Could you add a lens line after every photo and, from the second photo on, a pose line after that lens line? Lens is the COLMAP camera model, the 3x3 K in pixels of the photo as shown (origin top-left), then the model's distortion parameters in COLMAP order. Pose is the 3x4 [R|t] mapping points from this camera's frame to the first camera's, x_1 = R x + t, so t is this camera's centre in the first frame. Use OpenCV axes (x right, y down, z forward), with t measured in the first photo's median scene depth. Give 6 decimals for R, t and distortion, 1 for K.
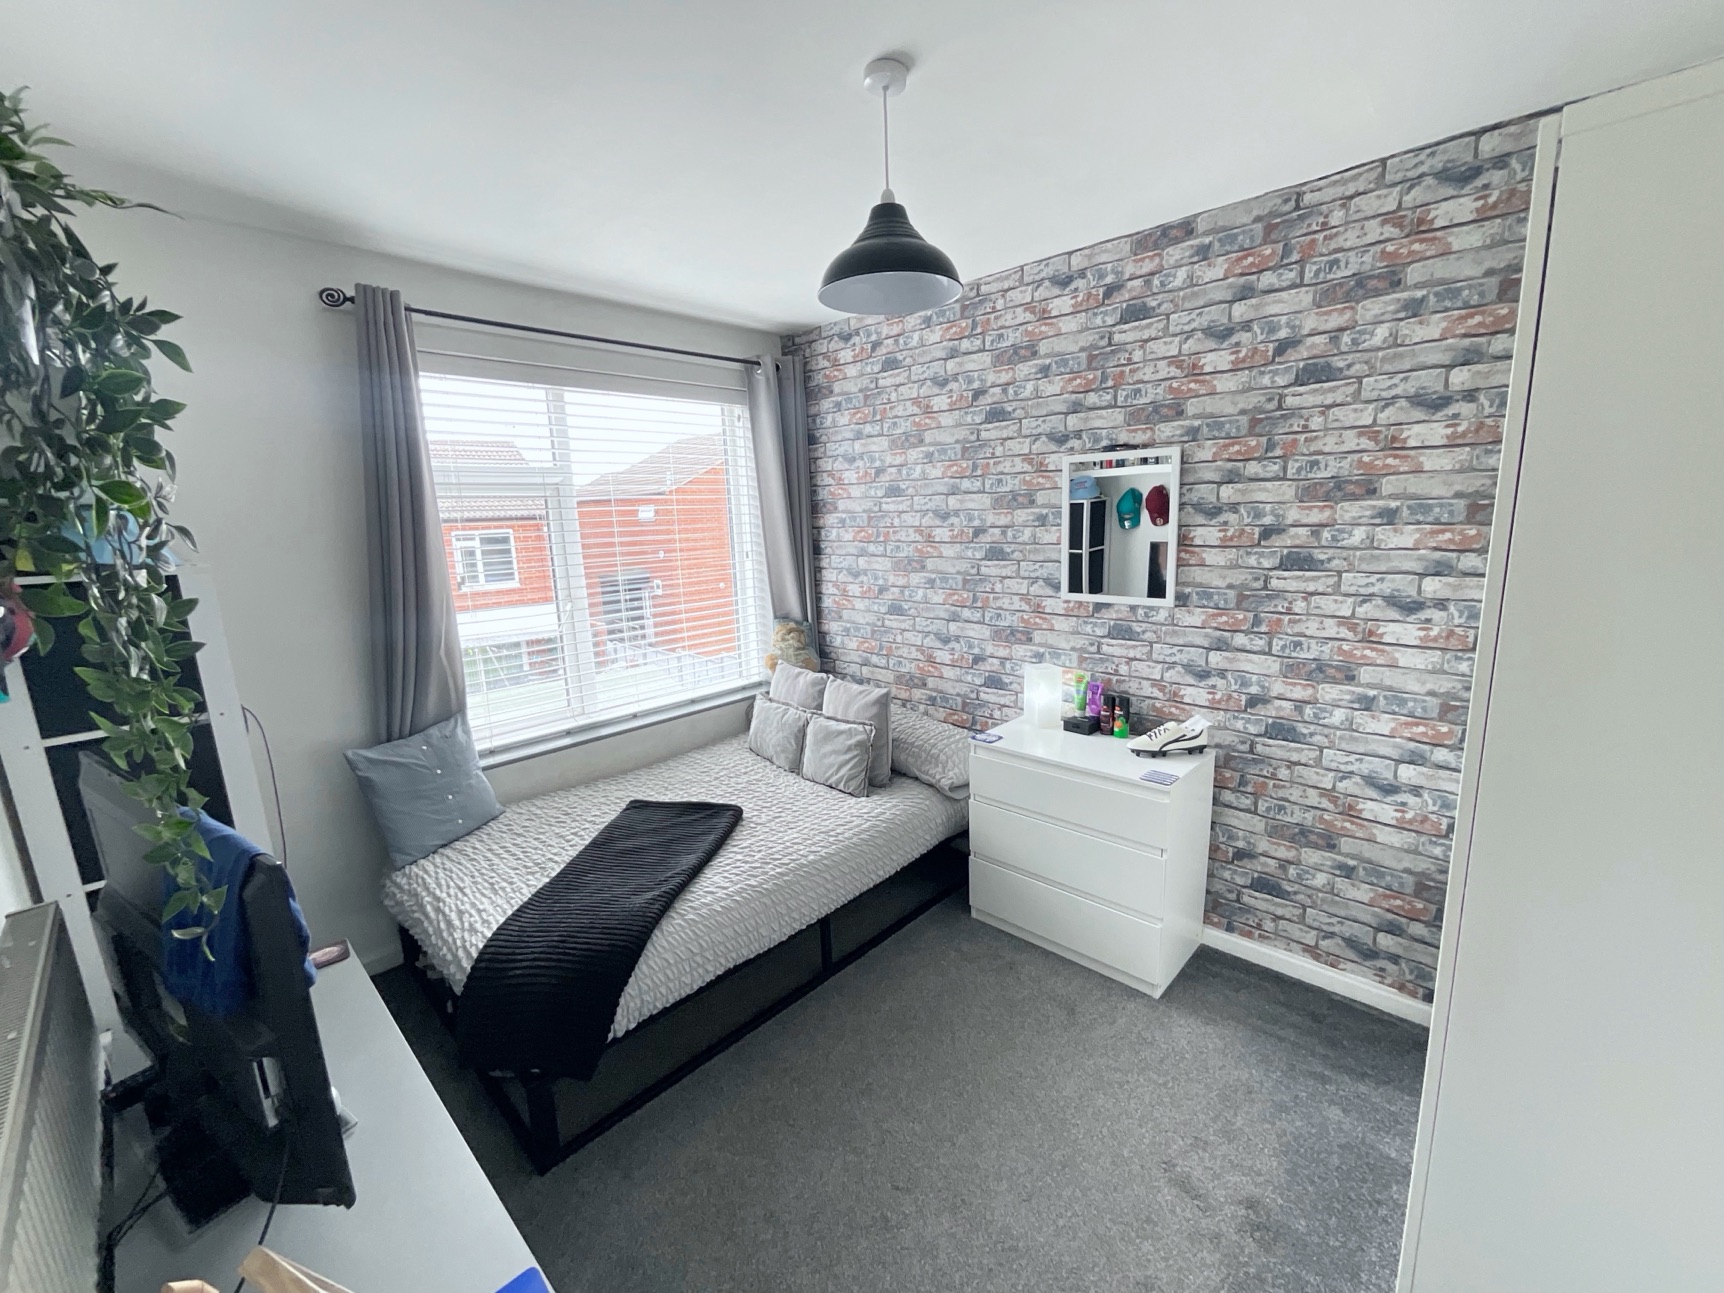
lens RADIAL K [[696.6, 0, 873.8], [0, 696.6, 647.1], [0, 0, 1]] dist [-0.006662, 0.002715]
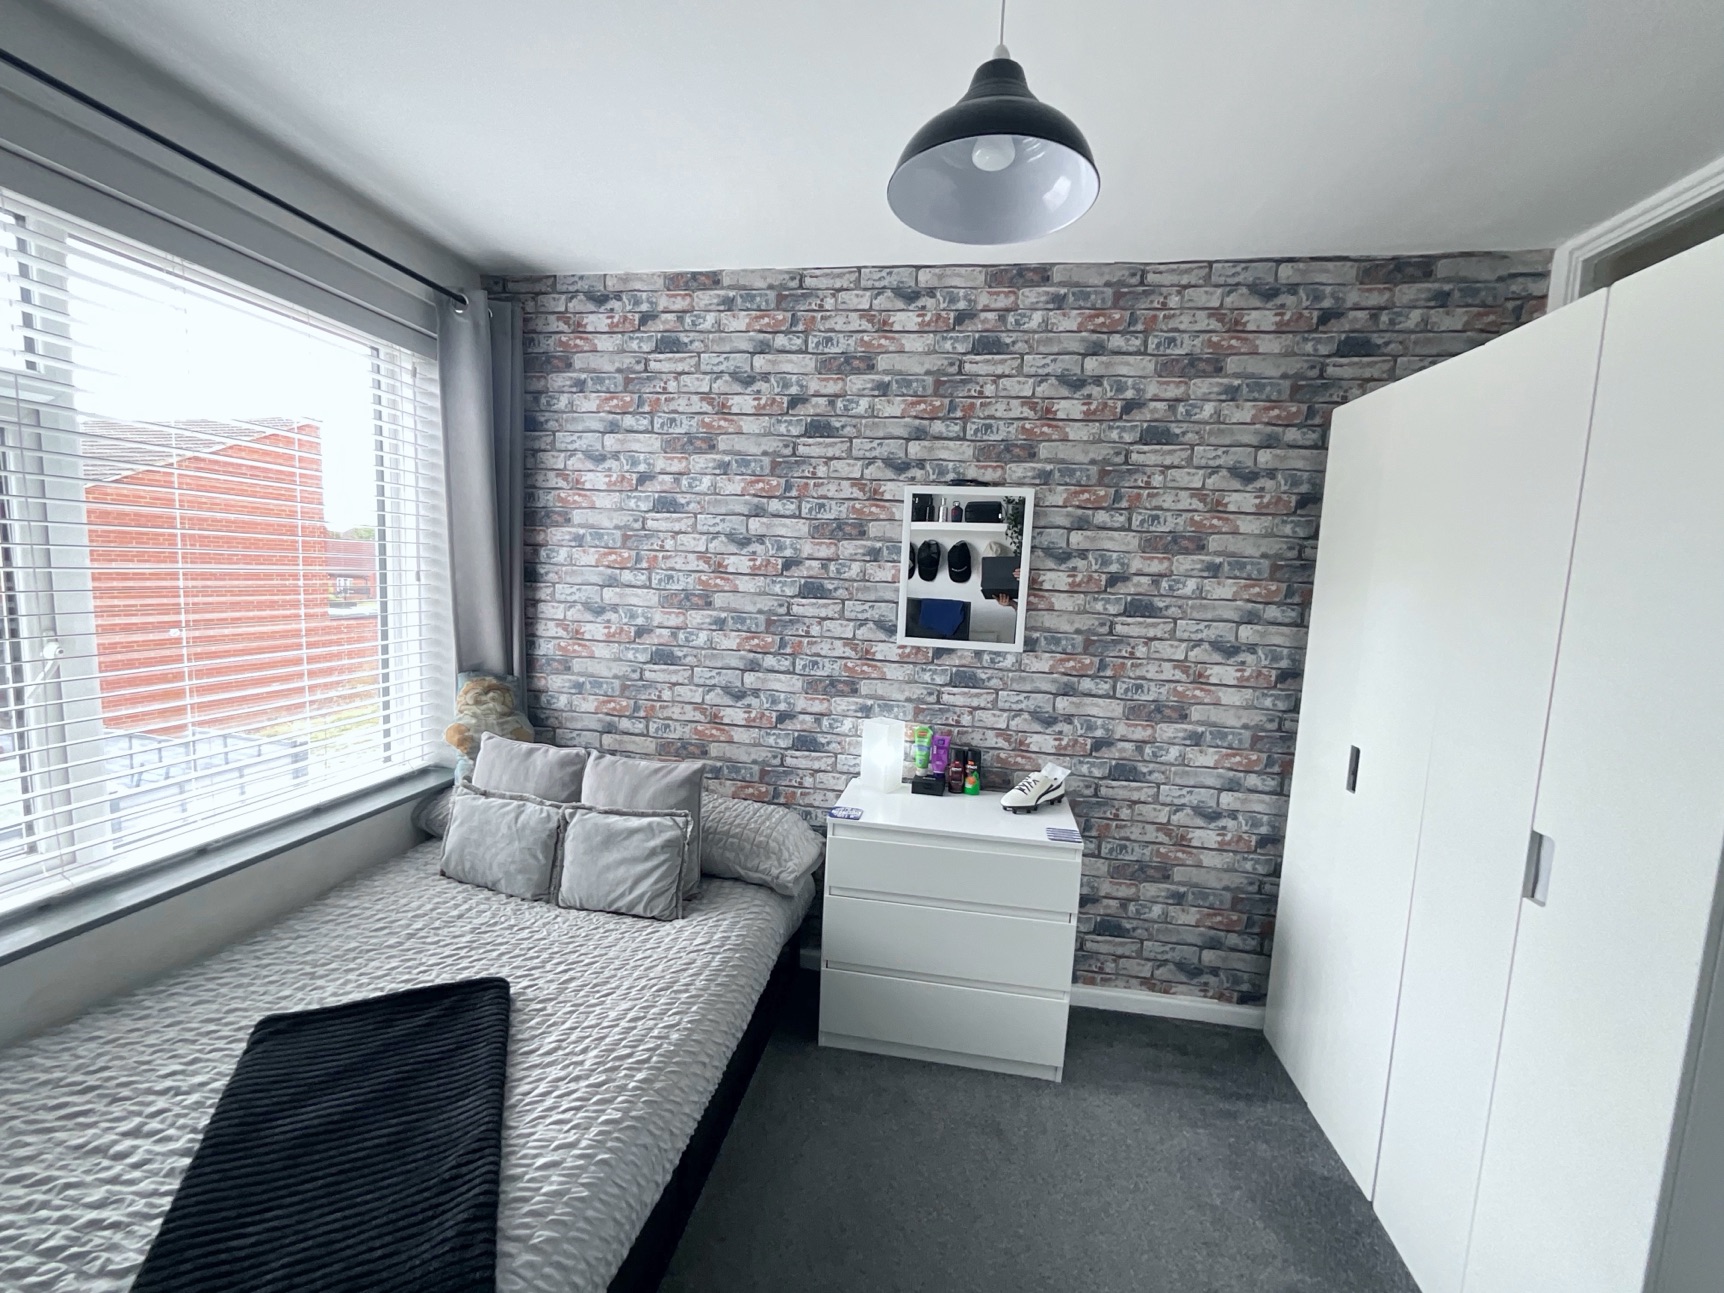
lens RADIAL K [[696.6, 0, 865.2], [0, 696.6, 646.4], [0, 0, 1]] dist [-0.006662, 0.002715]
pose [[0.829240, 0.007994, 0.558835, -0.266758], [0.035820, 0.997082, -0.067416, -0.007627], [-0.557744, 0.075921, 0.826534, 0.296162]]
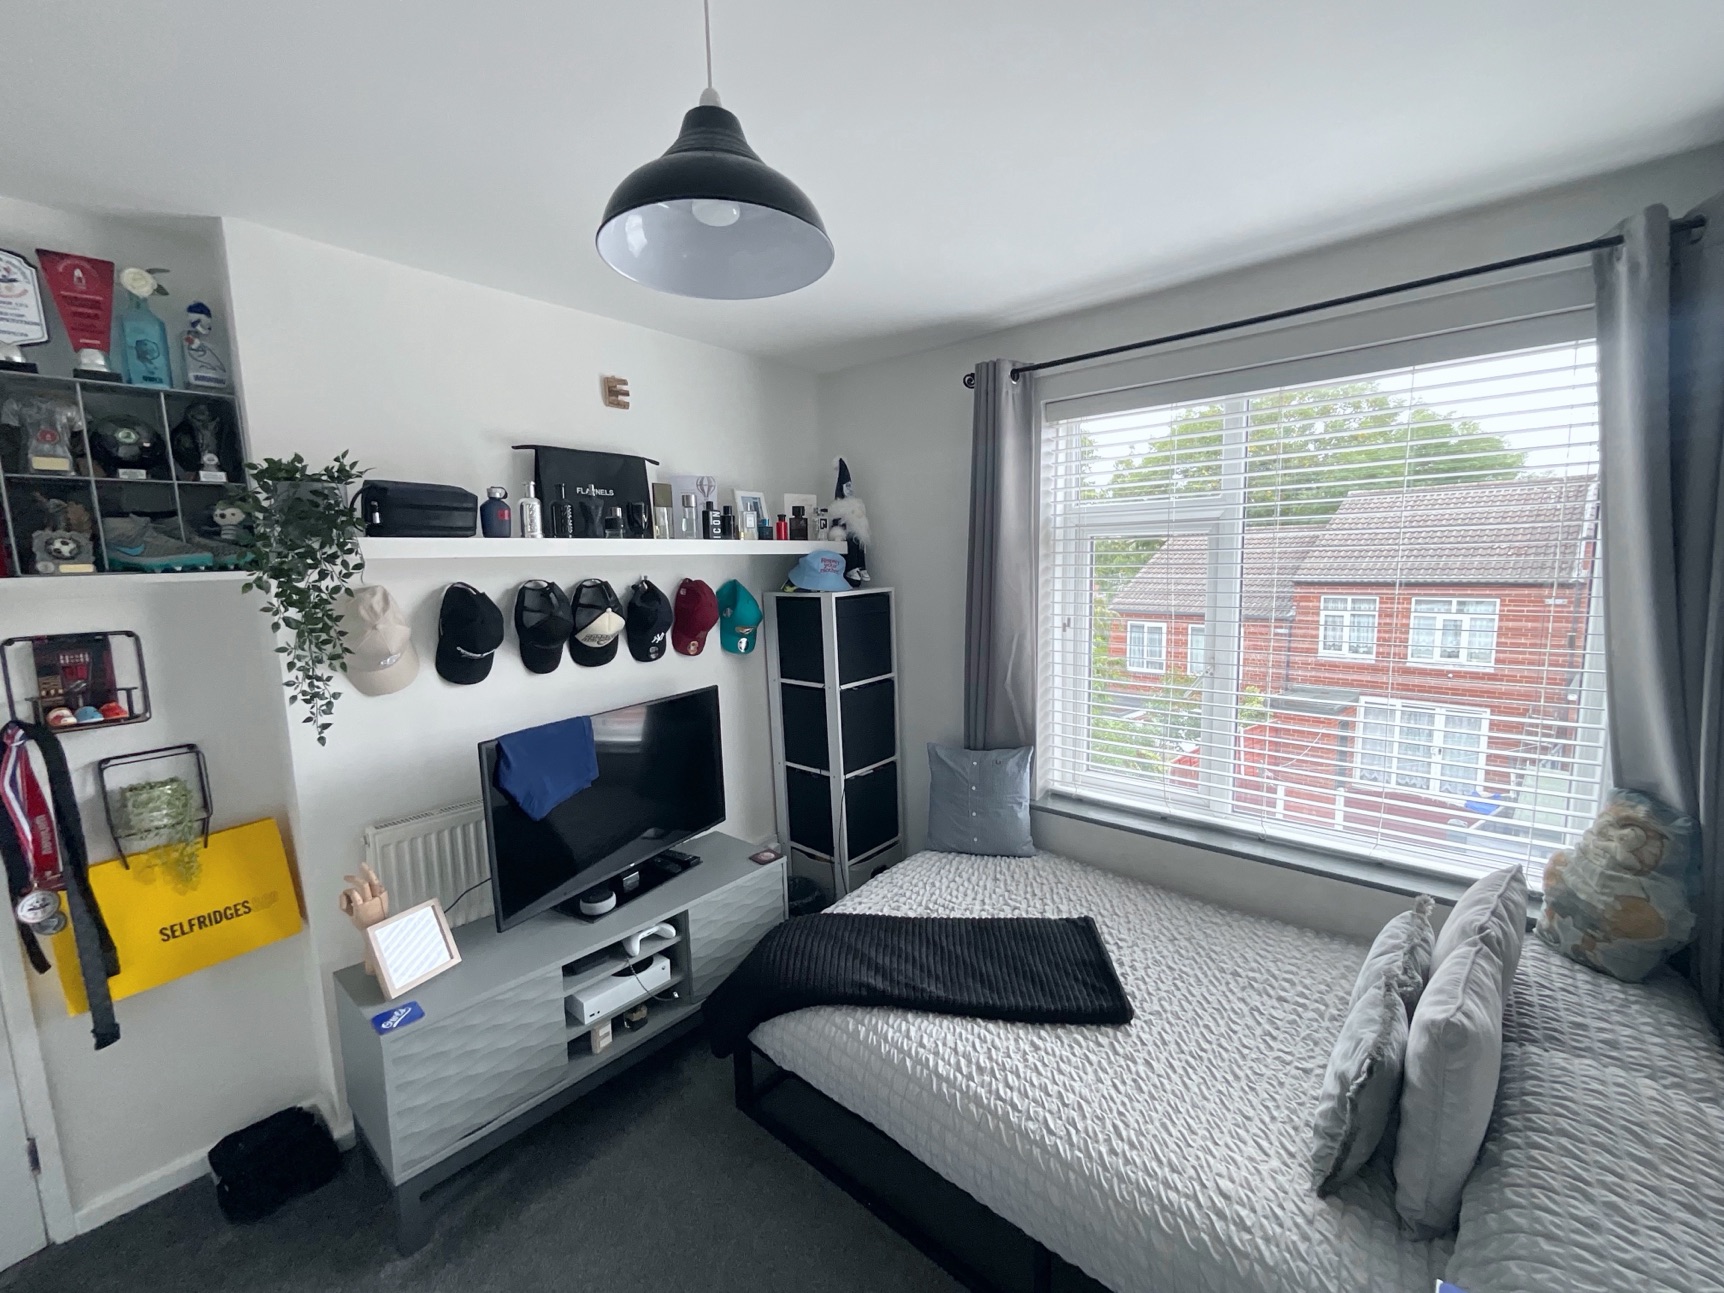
lens RADIAL K [[696.6, 0, 851.8], [0, 696.6, 643.3], [0, 0, 1]] dist [-0.006662, 0.002715]
pose [[0.024772, 0.137363, -0.990211, 0.390122], [-0.185273, 0.973986, 0.130478, -0.136526], [0.982375, 0.180227, 0.049577, 0.644494]]
